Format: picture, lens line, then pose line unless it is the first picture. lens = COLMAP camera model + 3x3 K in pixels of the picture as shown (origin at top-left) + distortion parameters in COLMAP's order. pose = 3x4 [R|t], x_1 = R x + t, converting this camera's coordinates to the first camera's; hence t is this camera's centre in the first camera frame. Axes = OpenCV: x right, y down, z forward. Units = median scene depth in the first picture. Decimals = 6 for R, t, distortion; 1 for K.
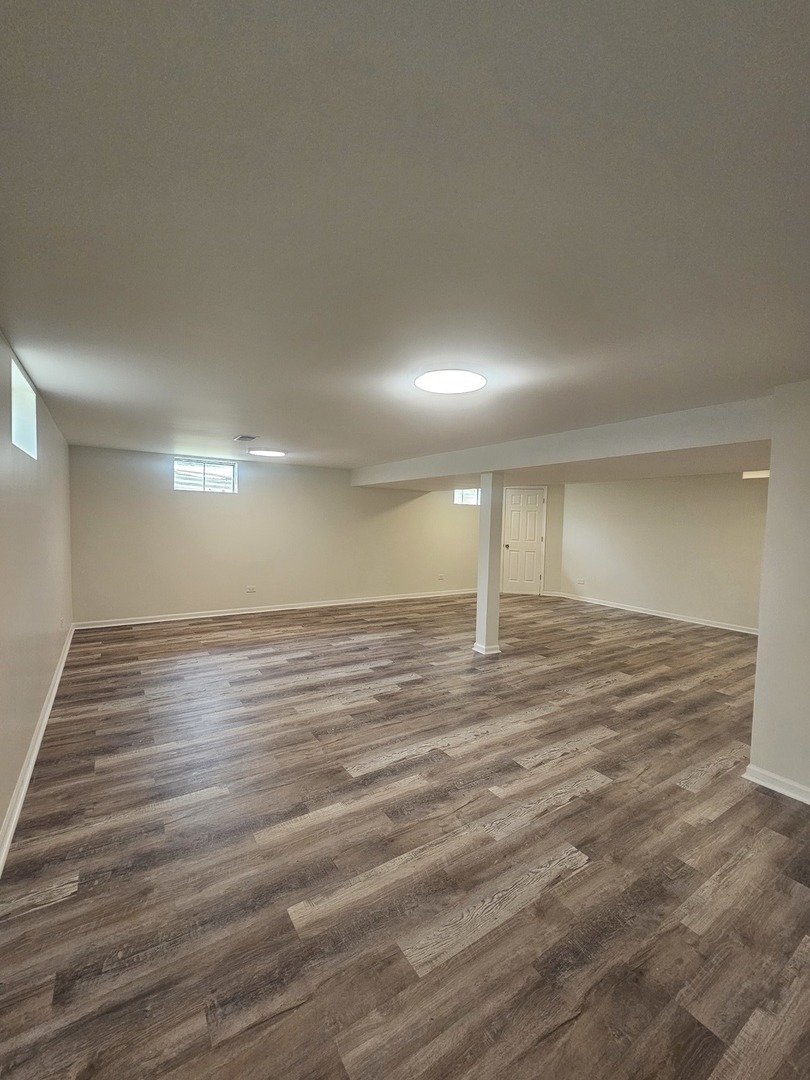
lens RADIAL K [[440.9, 0, 402.7], [0, 440.9, 542.5], [0, 0, 1]] dist [-0.001268, -0.000777]
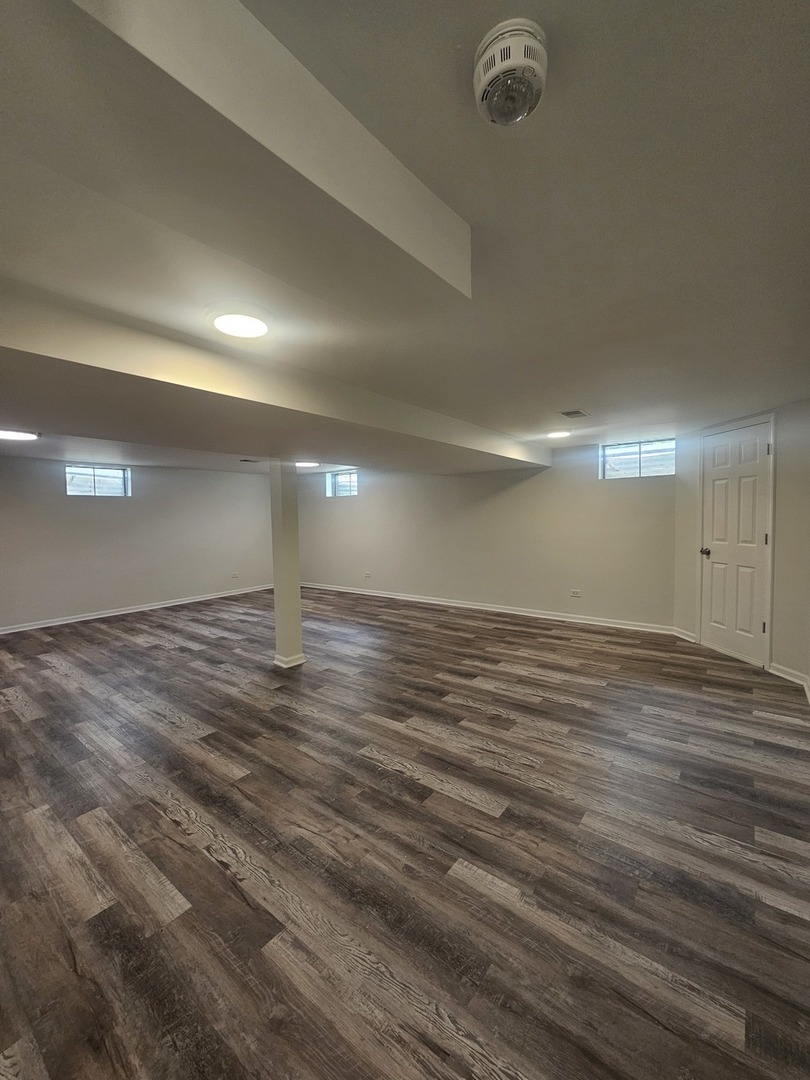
lens RADIAL K [[439.2, 0, 407.9], [0, 439.2, 564.5], [0, 0, 1]] dist [-0.000978, -0.000107]
pose [[0.318532, 0.074891, -0.944949, 1.243662], [-0.020349, 0.997185, 0.072171, -0.013651], [0.947694, -0.003760, 0.319159, 1.110138]]
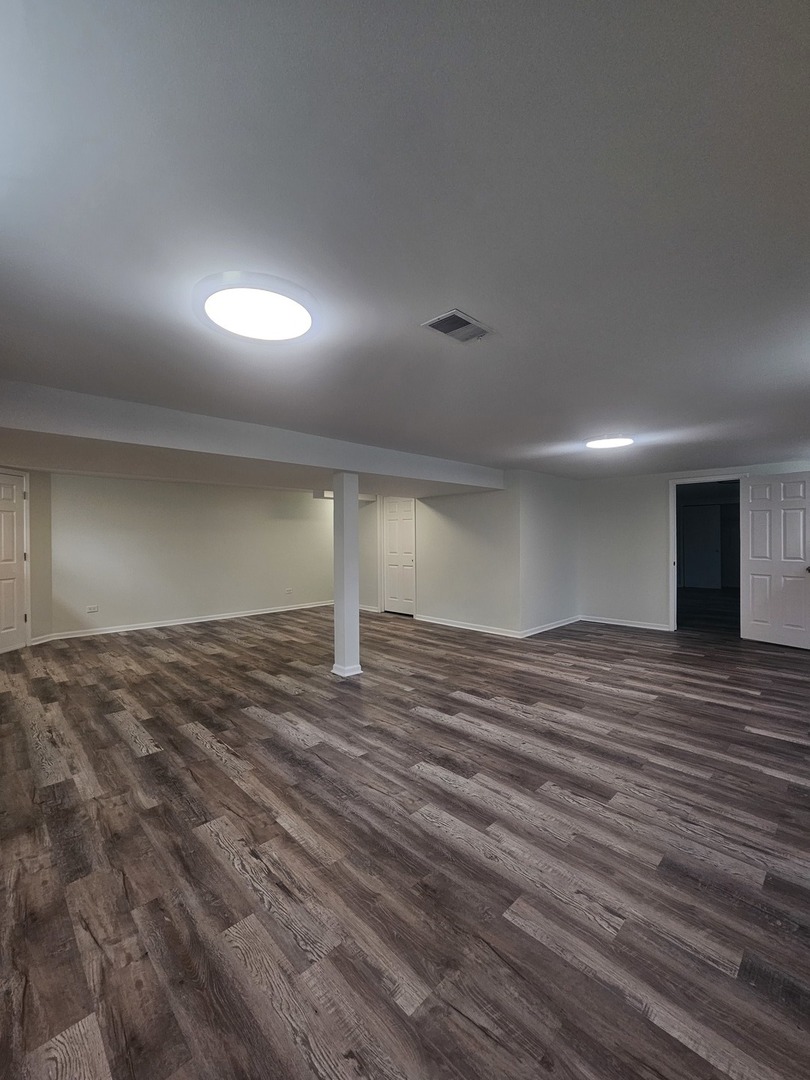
lens RADIAL K [[440.3, 0, 405.0], [0, 440.3, 540.0], [0, 0, 1]] dist [-0.001478, 0.000592]
pose [[-0.188190, -0.030063, 0.981672, -0.813262], [0.051799, 0.997836, 0.040488, -0.058201], [-0.980766, 0.058469, -0.186225, 1.214967]]
